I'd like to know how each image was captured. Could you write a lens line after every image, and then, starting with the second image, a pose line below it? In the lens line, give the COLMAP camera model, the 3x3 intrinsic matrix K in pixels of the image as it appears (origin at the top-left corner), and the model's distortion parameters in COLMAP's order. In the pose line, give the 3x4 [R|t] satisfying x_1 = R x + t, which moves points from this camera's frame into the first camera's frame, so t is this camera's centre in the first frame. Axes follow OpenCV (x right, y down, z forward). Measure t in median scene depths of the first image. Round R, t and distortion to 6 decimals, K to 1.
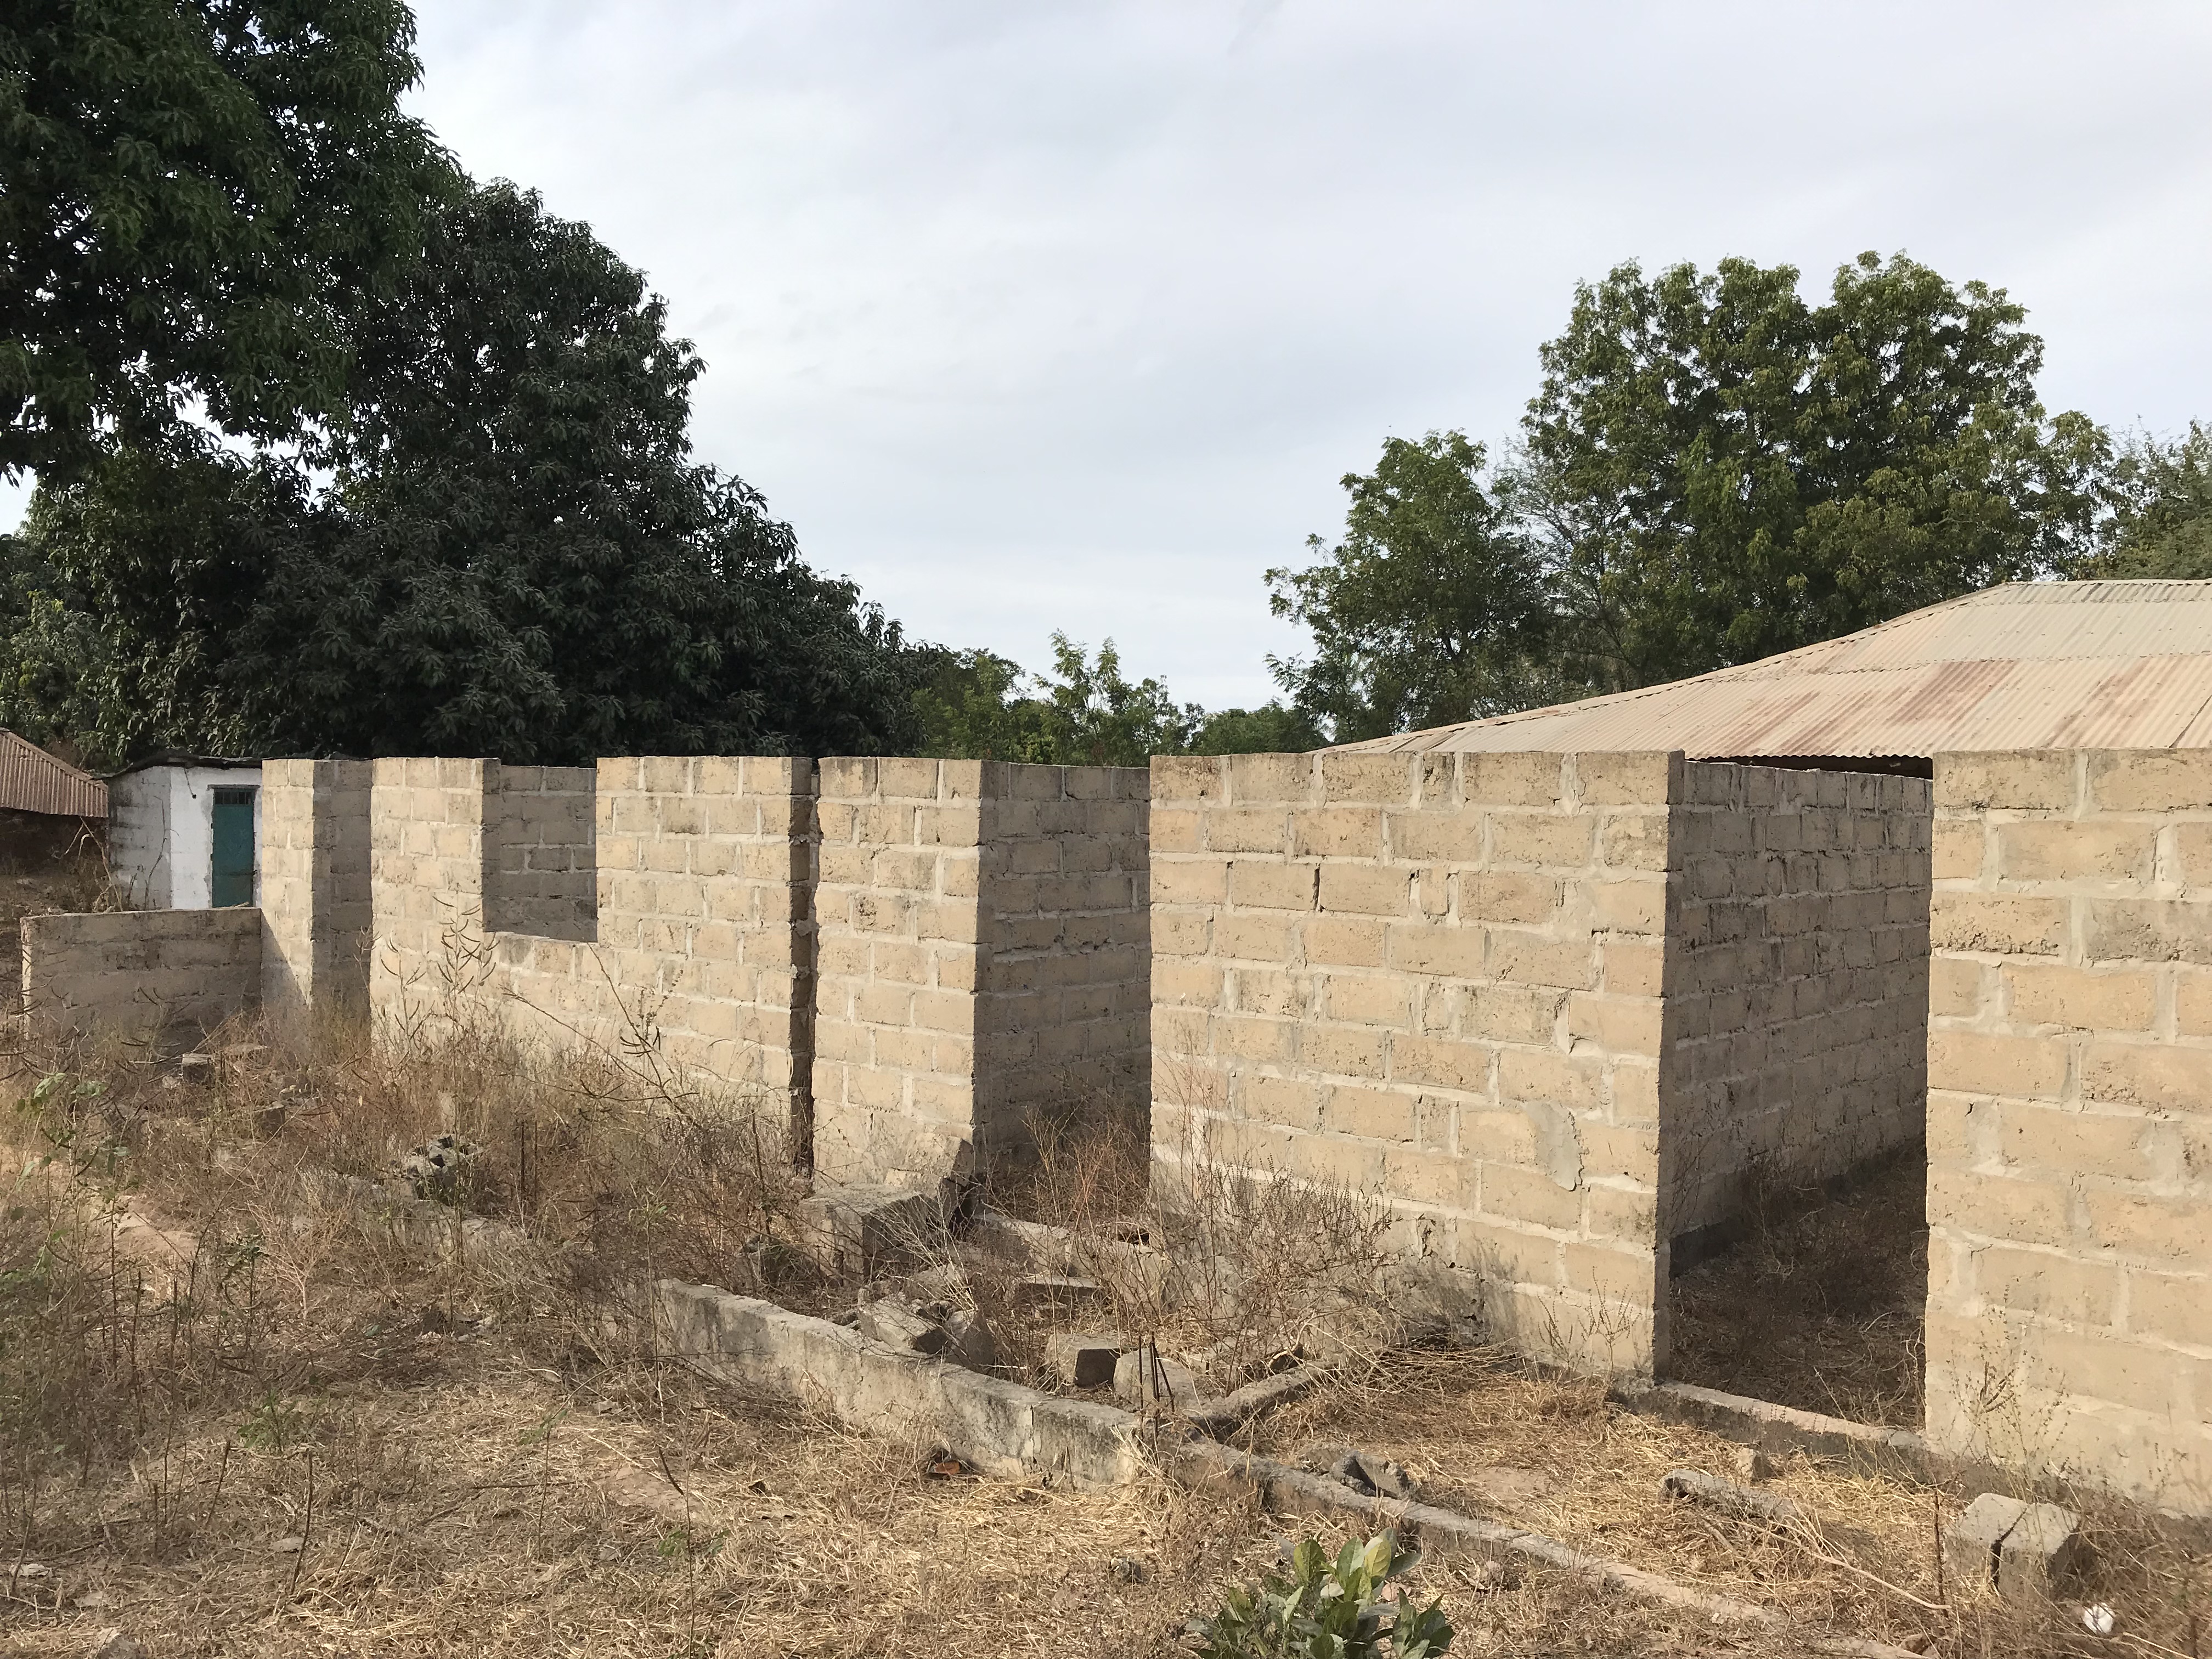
lens RADIAL K [[1806.6, 0, 1116.2], [0, 1806.6, 826.9], [0, 0, 1]] dist [0.036040, -0.060359]
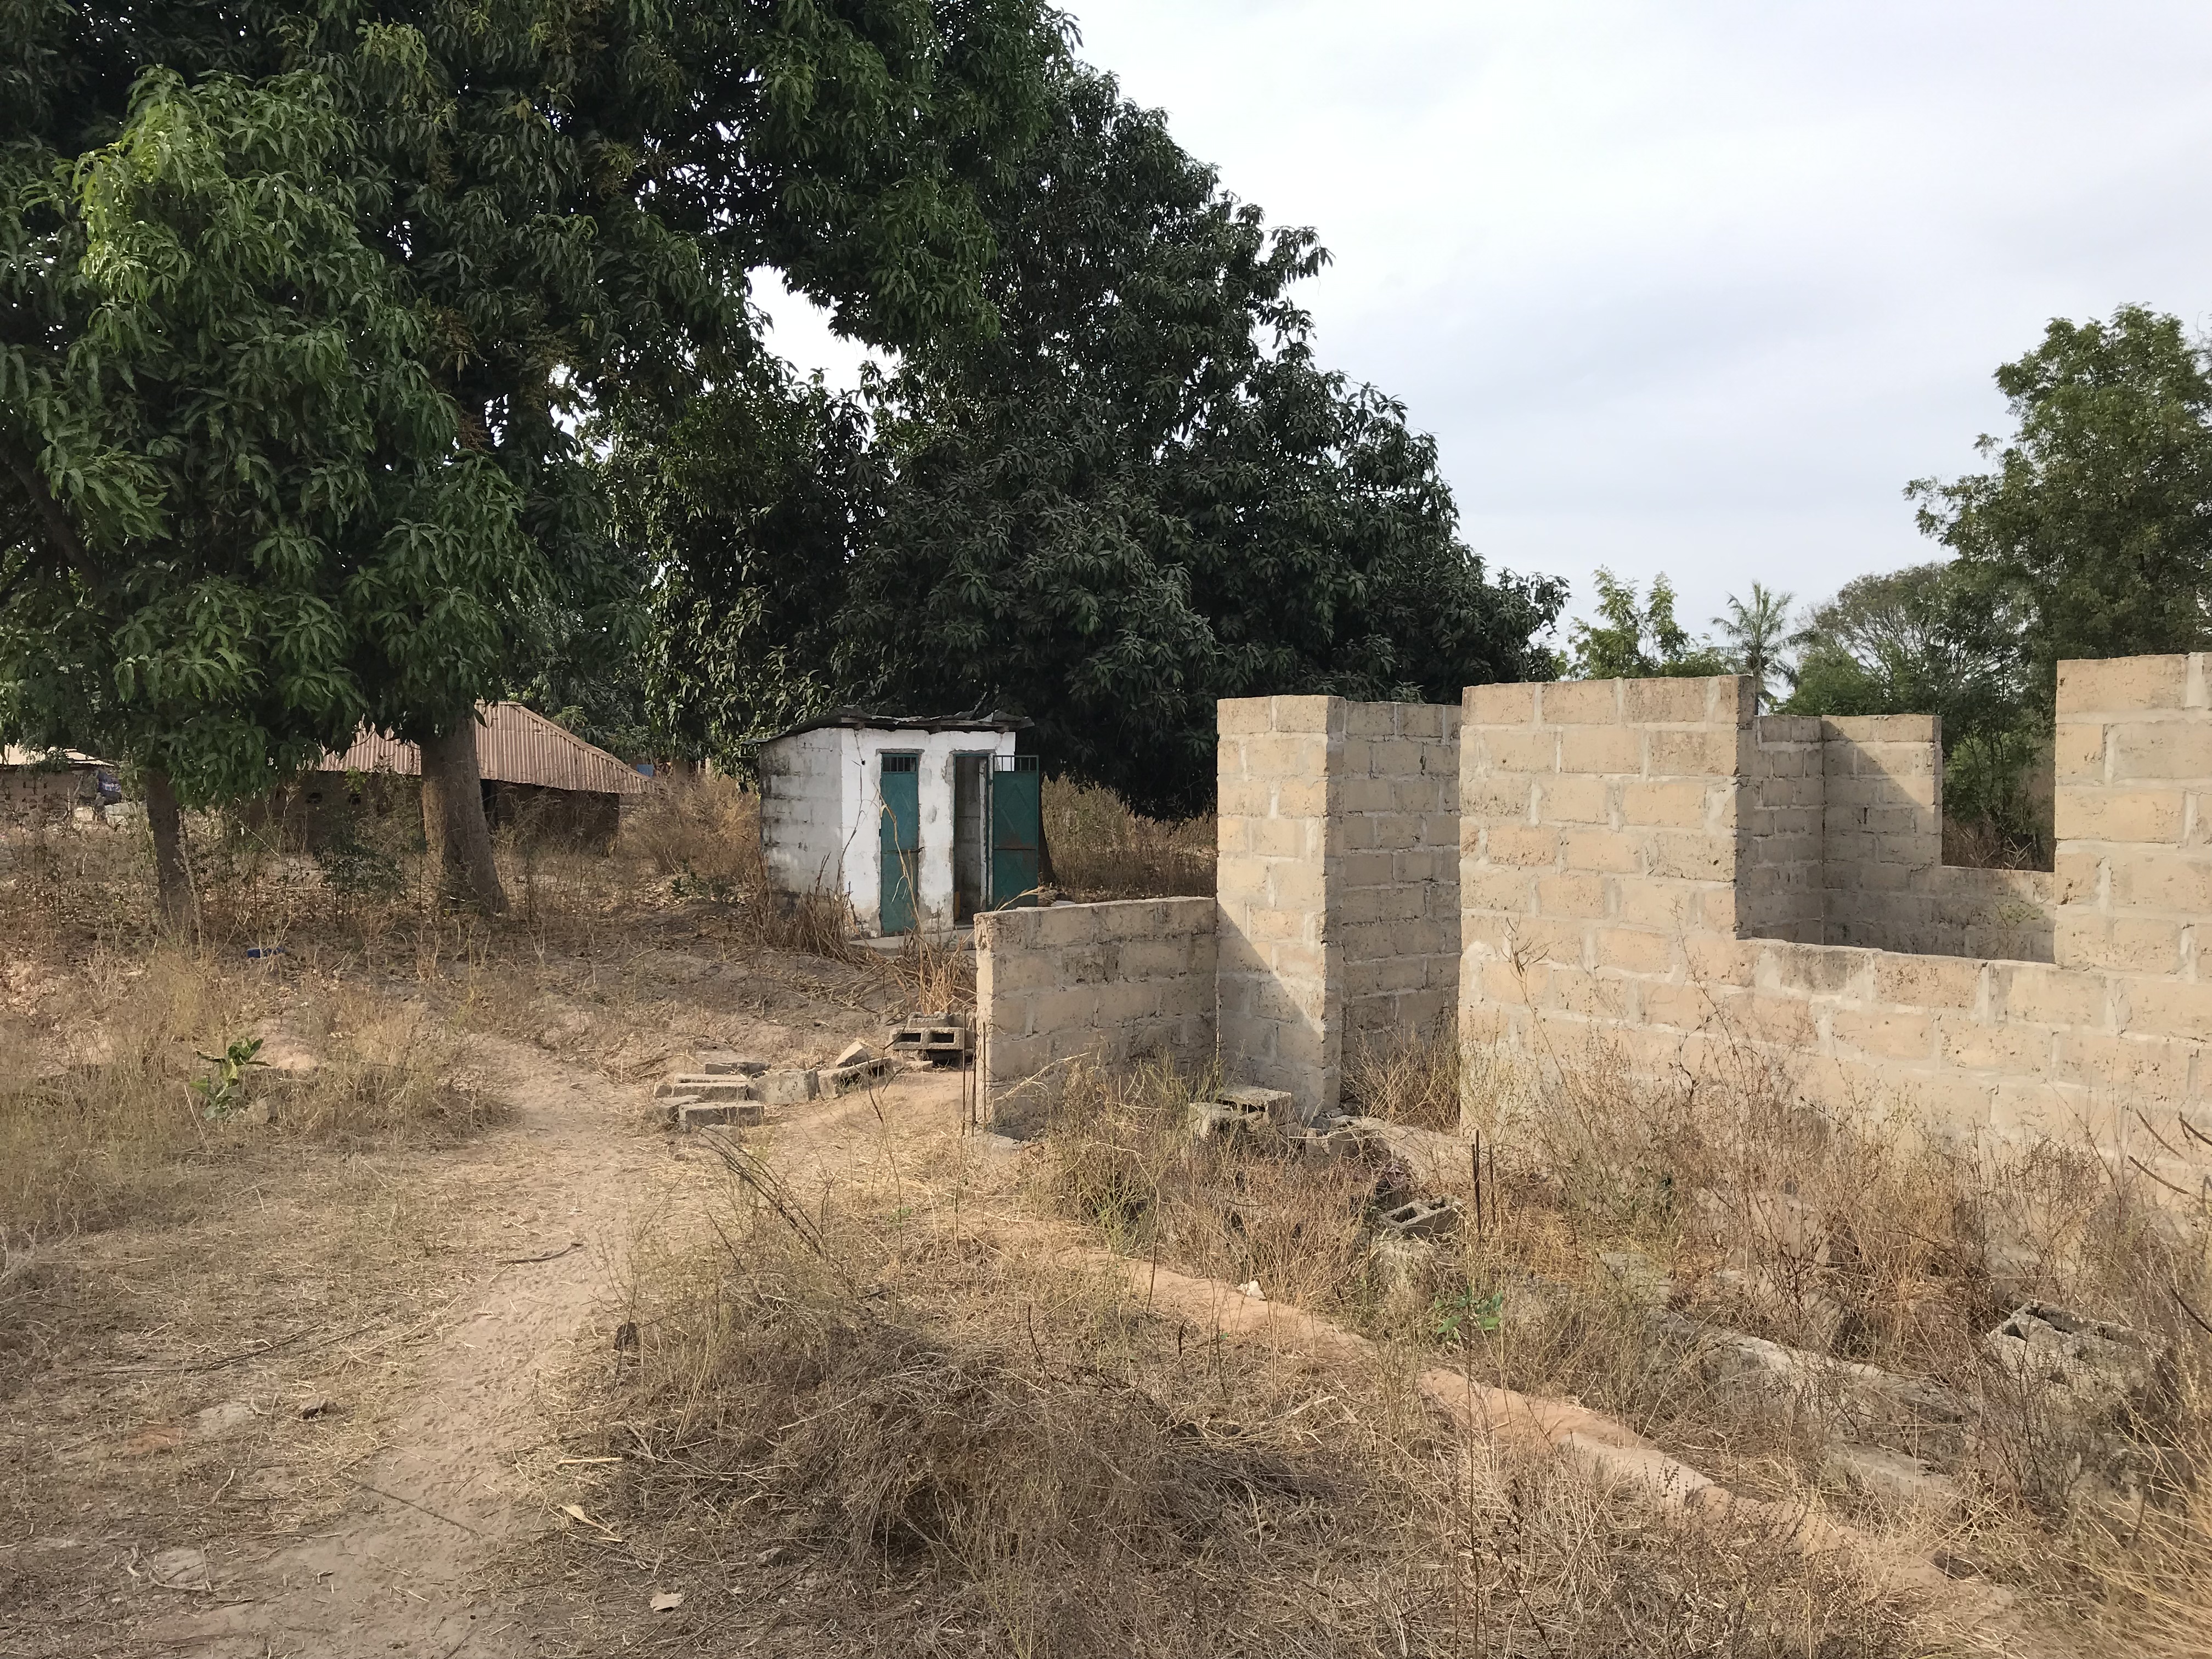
lens RADIAL K [[1806.6, 0, 1109.0], [0, 1806.6, 838.2], [0, 0, 1]] dist [0.036040, -0.060359]
pose [[0.987763, -0.009779, -0.155658, -0.195494], [0.013288, 0.999680, 0.021517, 0.001557], [0.155398, -0.023322, 0.987577, 0.125782]]
